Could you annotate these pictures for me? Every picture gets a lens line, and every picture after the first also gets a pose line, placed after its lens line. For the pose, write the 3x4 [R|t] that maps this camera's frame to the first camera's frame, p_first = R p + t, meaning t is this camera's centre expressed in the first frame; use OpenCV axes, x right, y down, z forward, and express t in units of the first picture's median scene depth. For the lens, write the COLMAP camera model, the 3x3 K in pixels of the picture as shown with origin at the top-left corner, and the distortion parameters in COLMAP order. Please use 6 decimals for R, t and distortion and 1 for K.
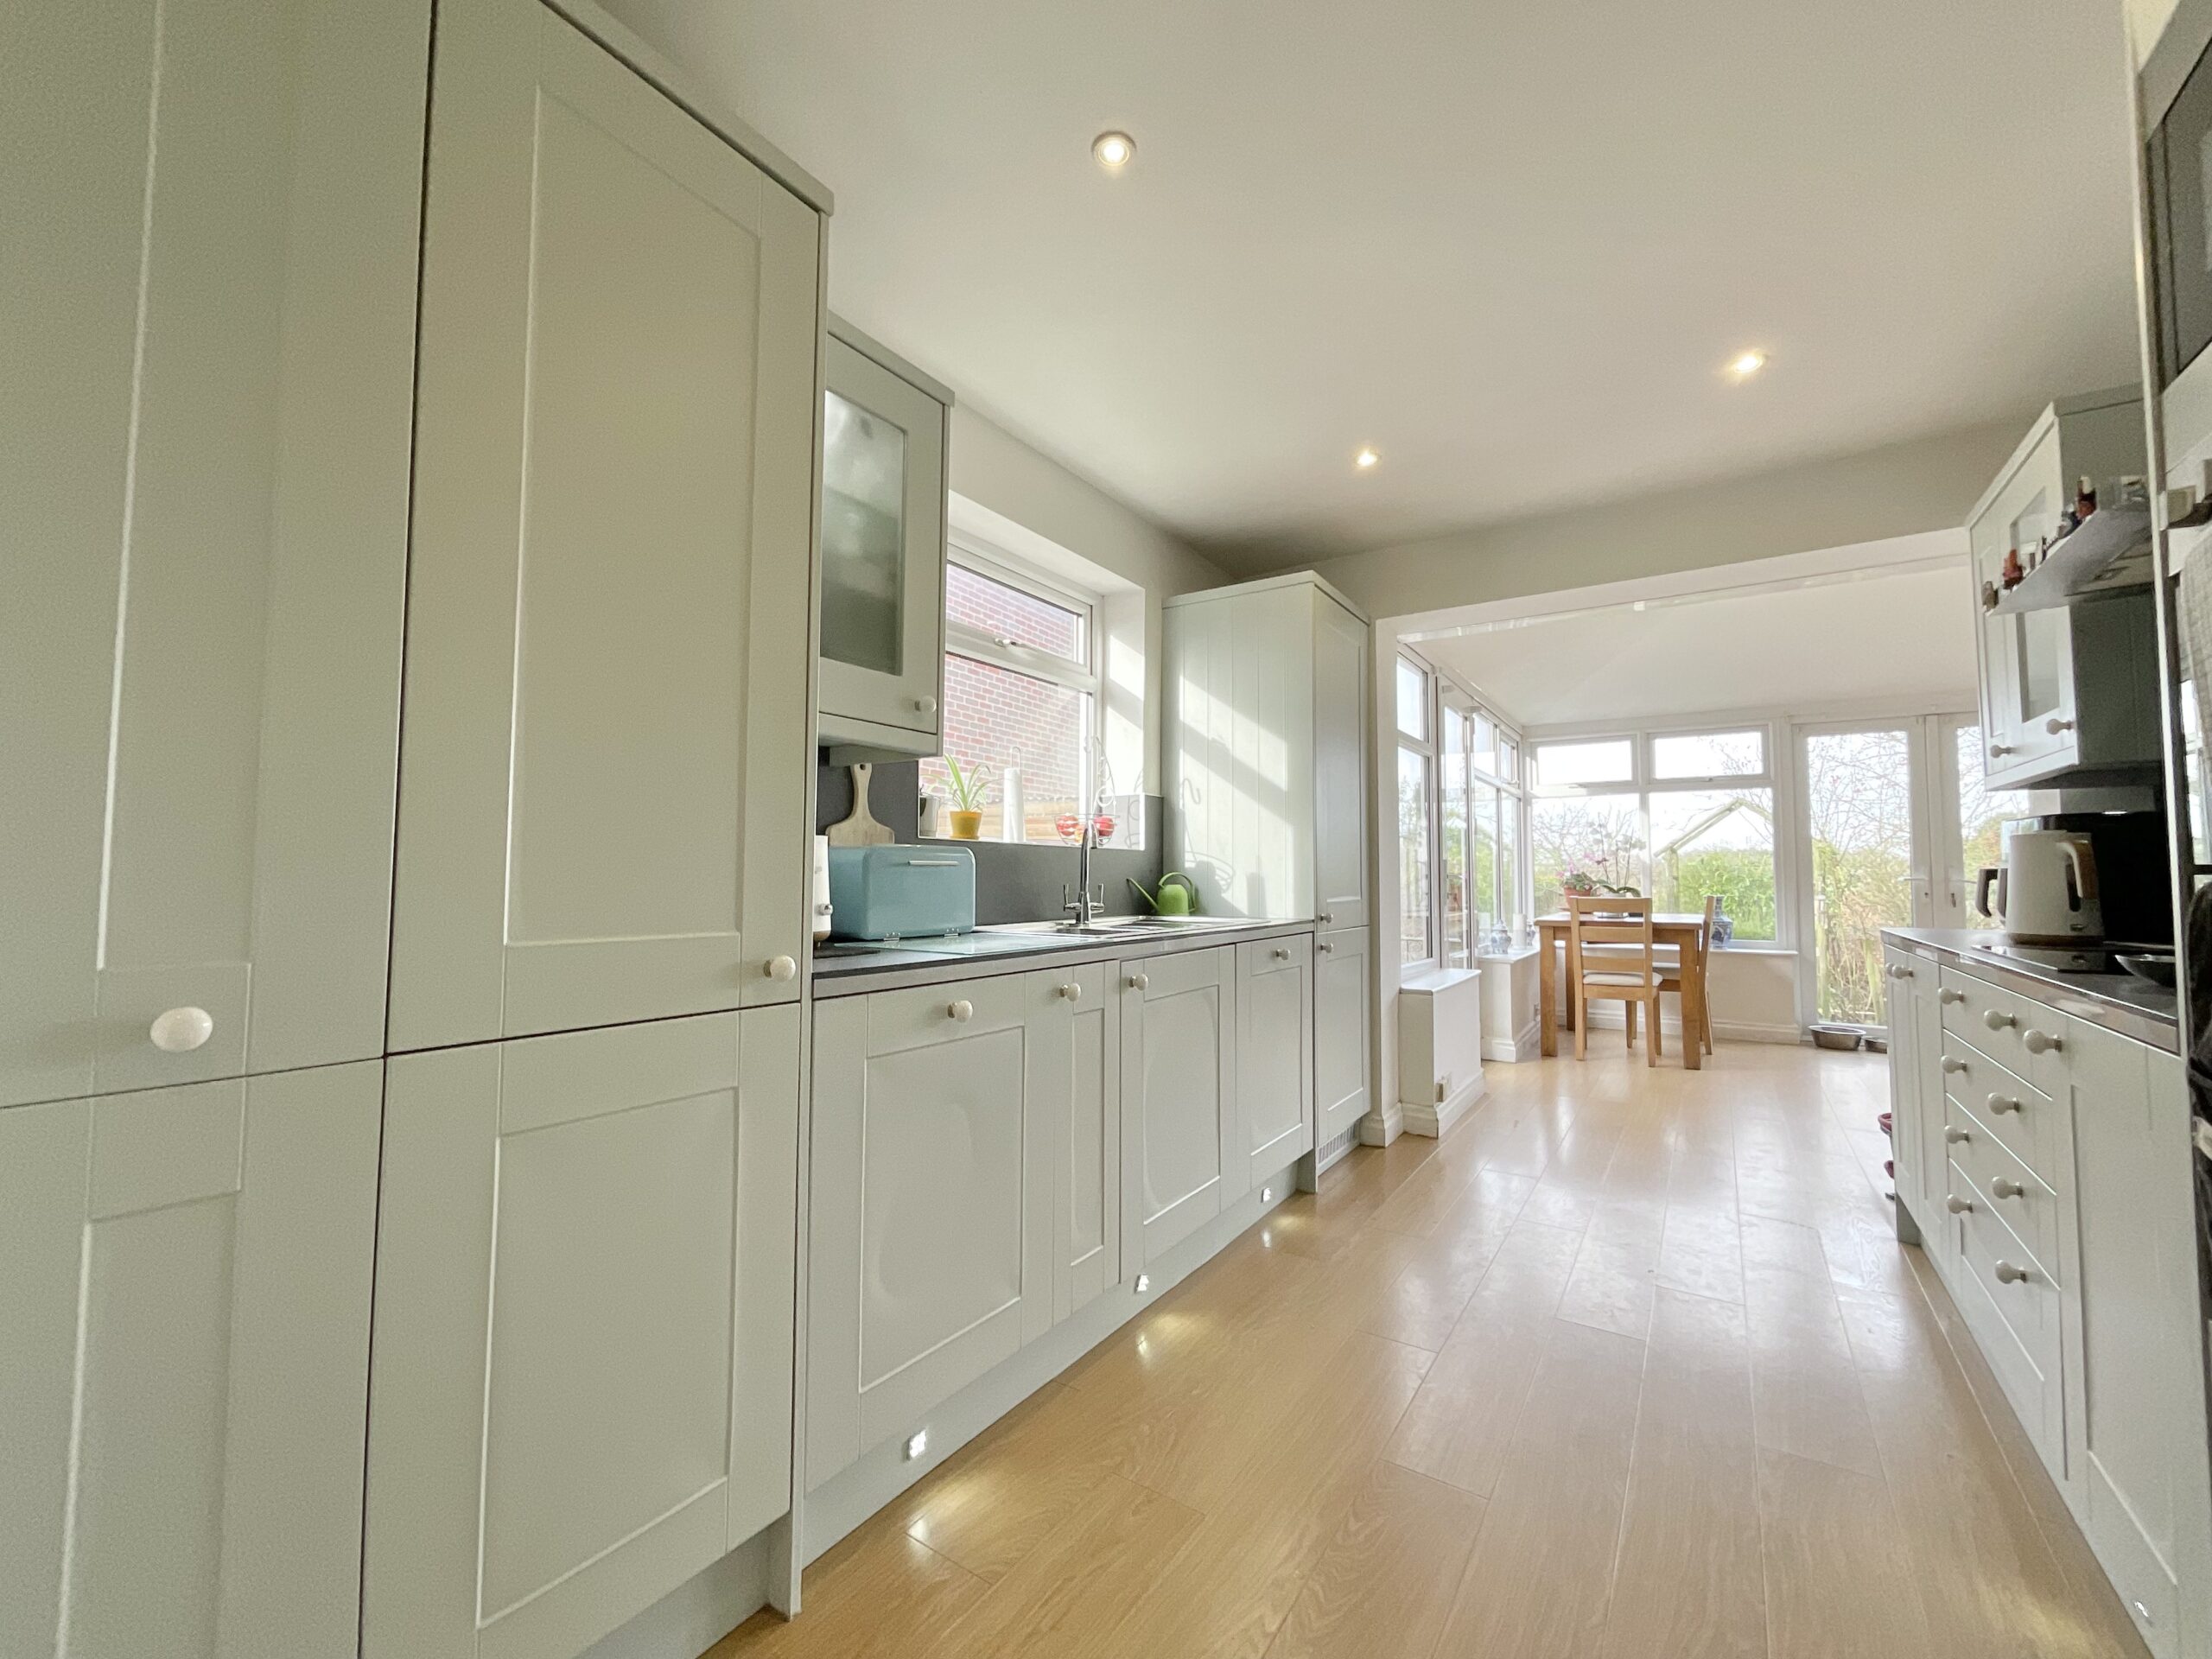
lens RADIAL K [[896.7, 0, 1106.0], [0, 896.7, 829.5], [0, 0, 1]] dist [0.011084, 0.000070]
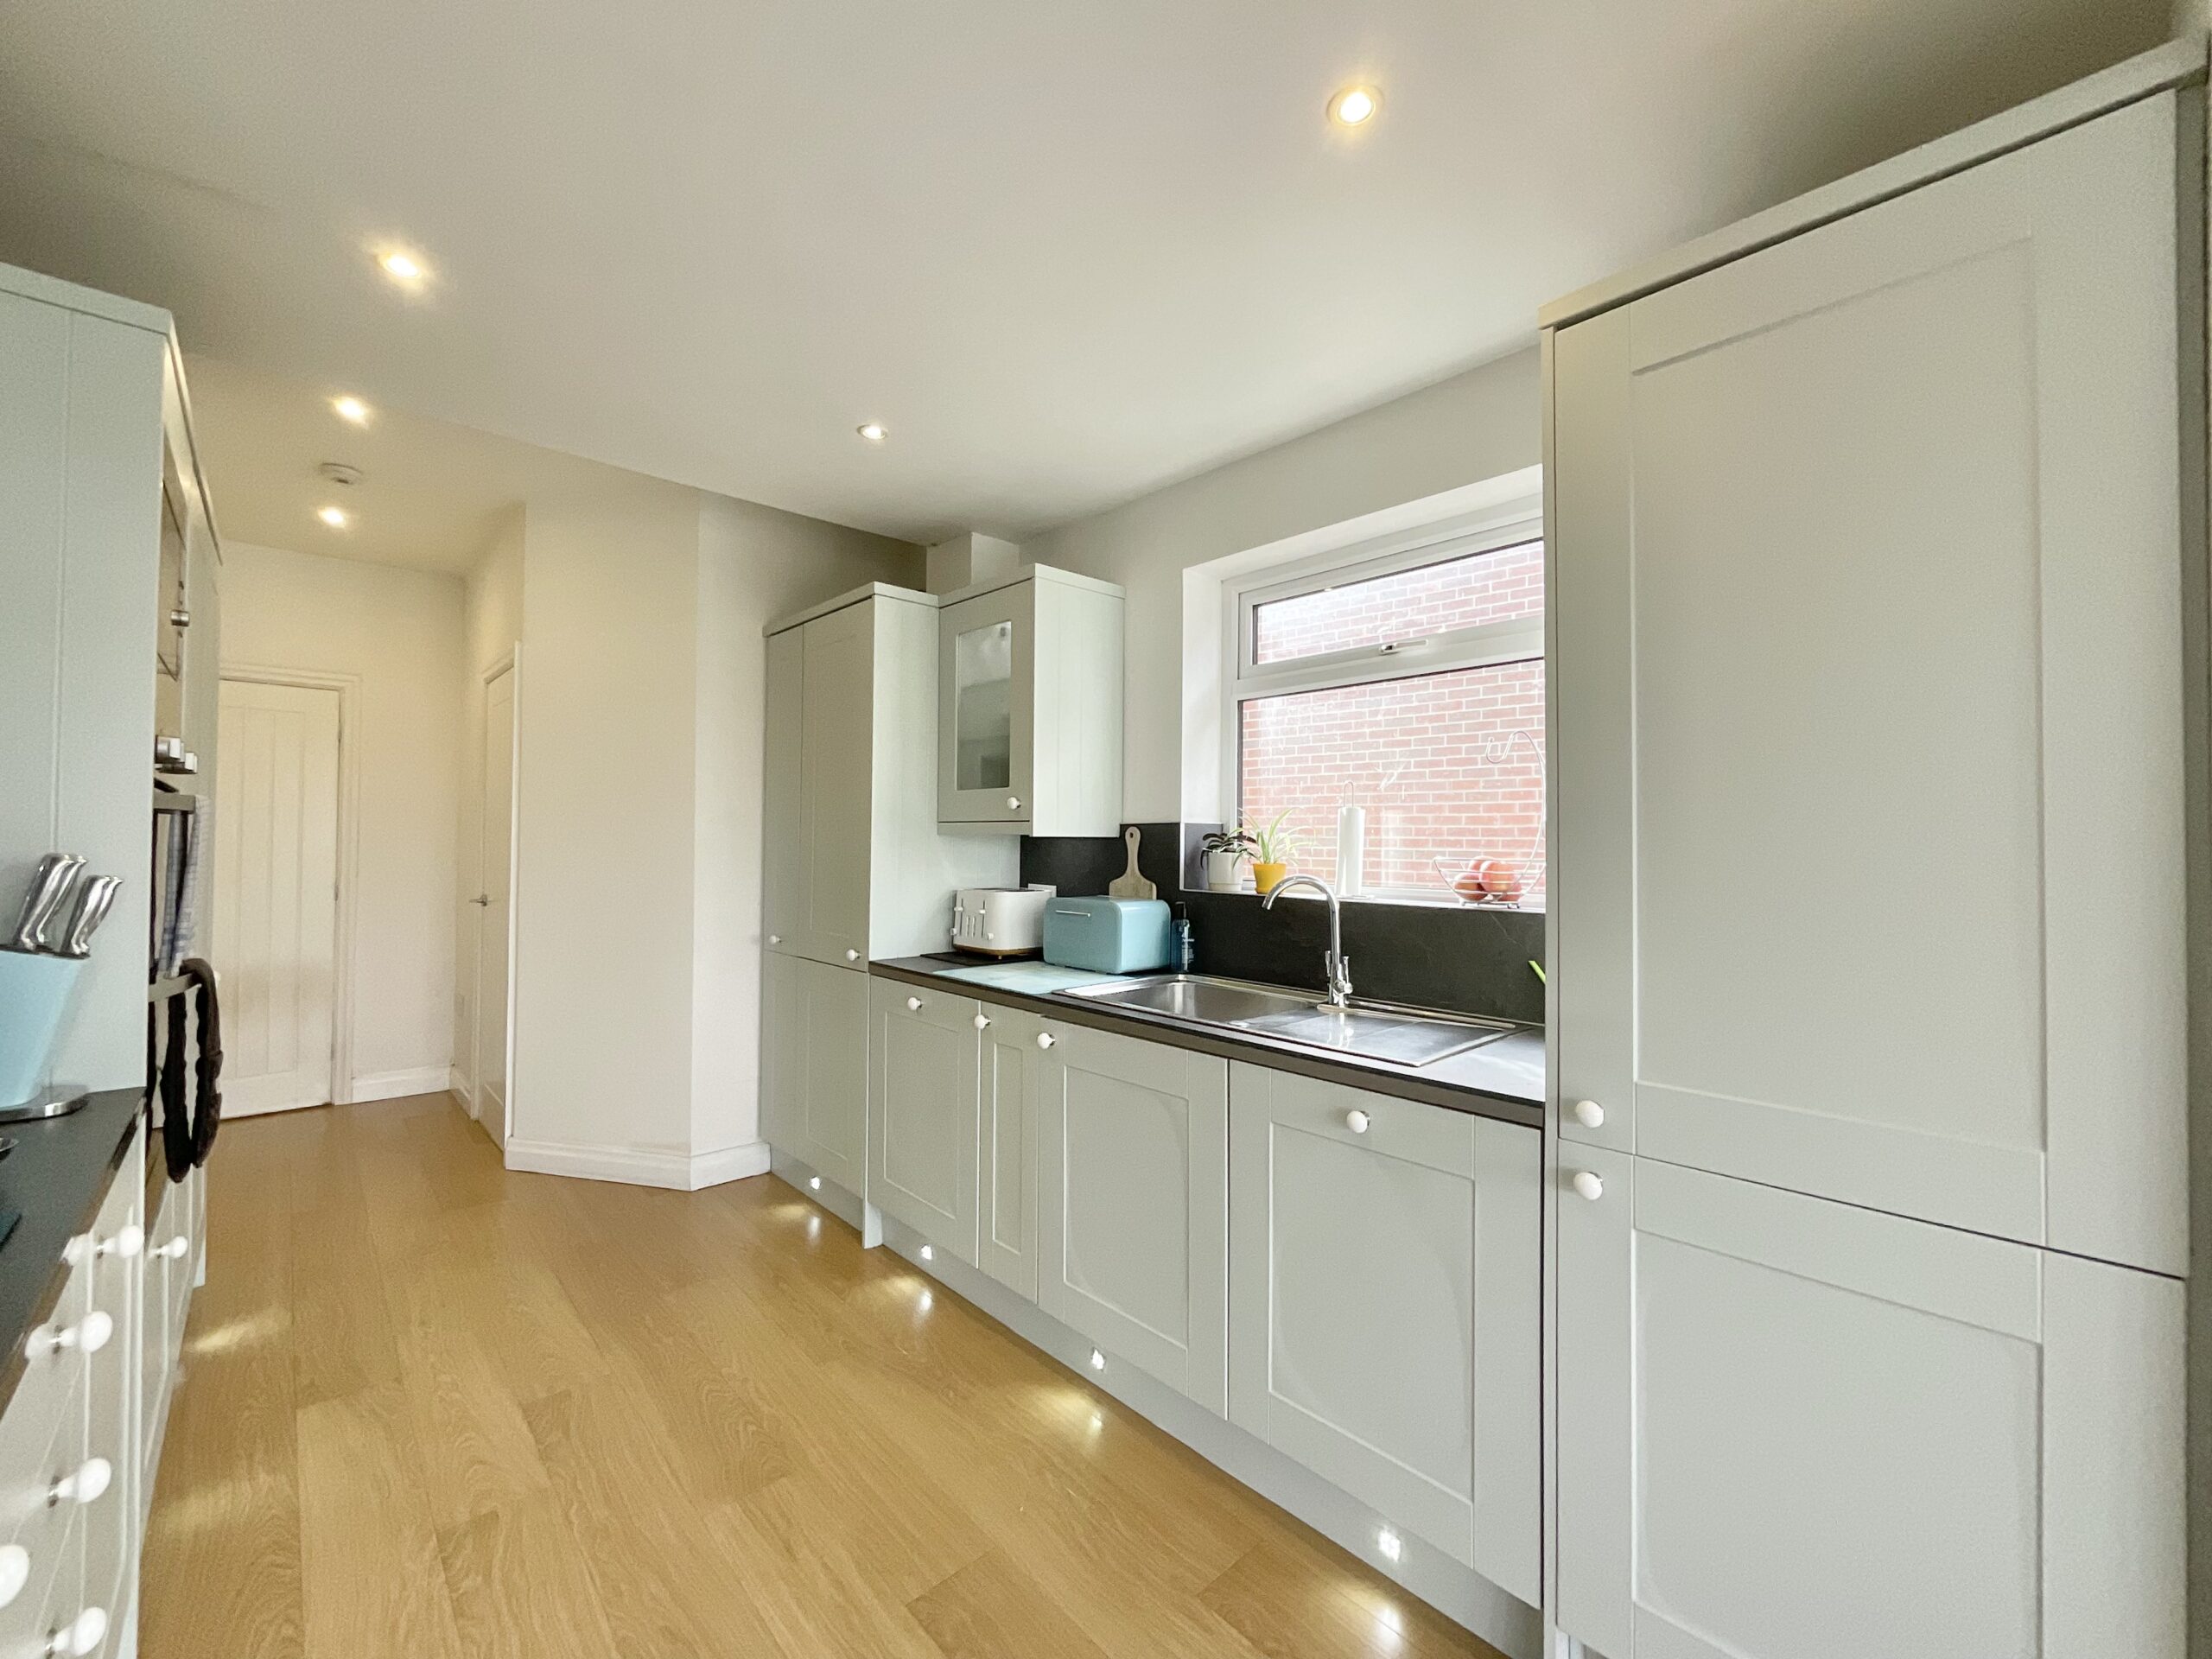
lens RADIAL K [[902.3, 0, 1106.0], [0, 902.3, 829.5], [0, 0, 1]] dist [-0.002812, -0.000547]
pose [[-0.230964, -0.020756, -0.972741, 0.985817], [0.035773, 0.998915, -0.029808, -0.038961], [0.972305, -0.041682, -0.229971, 1.241548]]
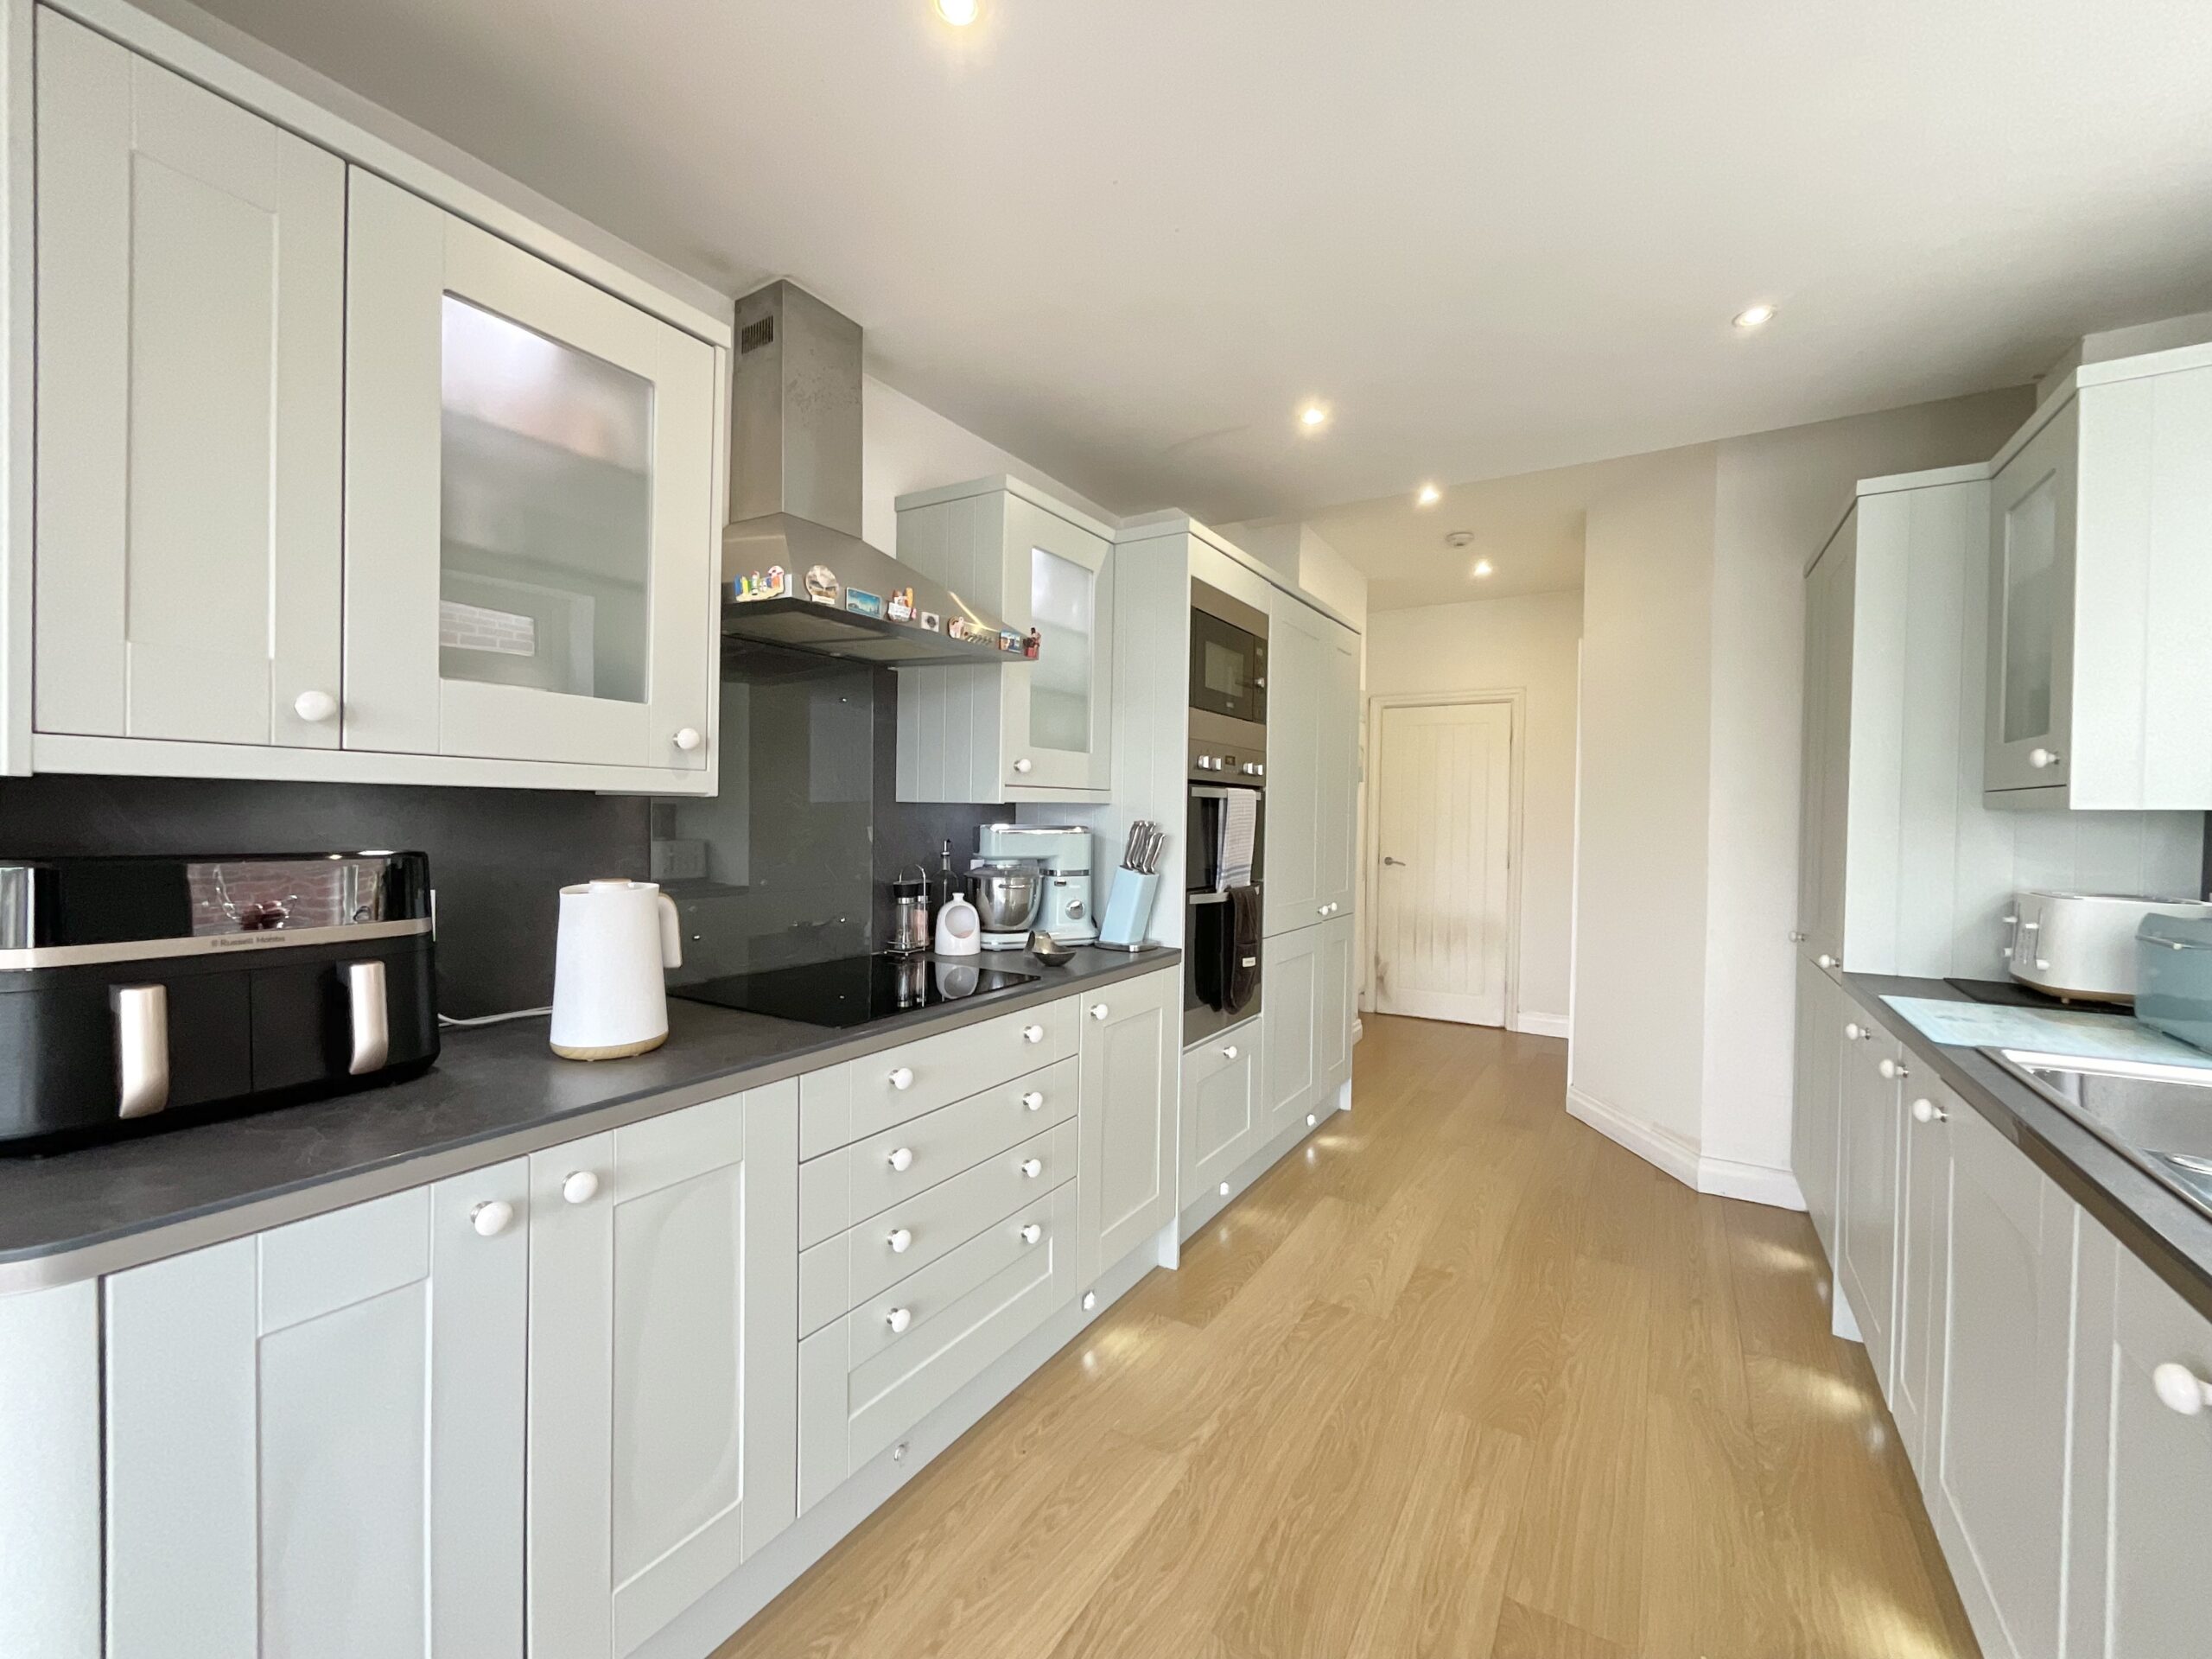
lens RADIAL K [[896.7, 0, 1106.0], [0, 896.7, 829.5], [0, 0, 1]] dist [0.011084, 0.000070]
pose [[-0.999001, -0.016438, -0.041561, 0.670071], [-0.015165, 0.999412, -0.030753, -0.017311], [0.042042, -0.030092, -0.998663, 1.589290]]
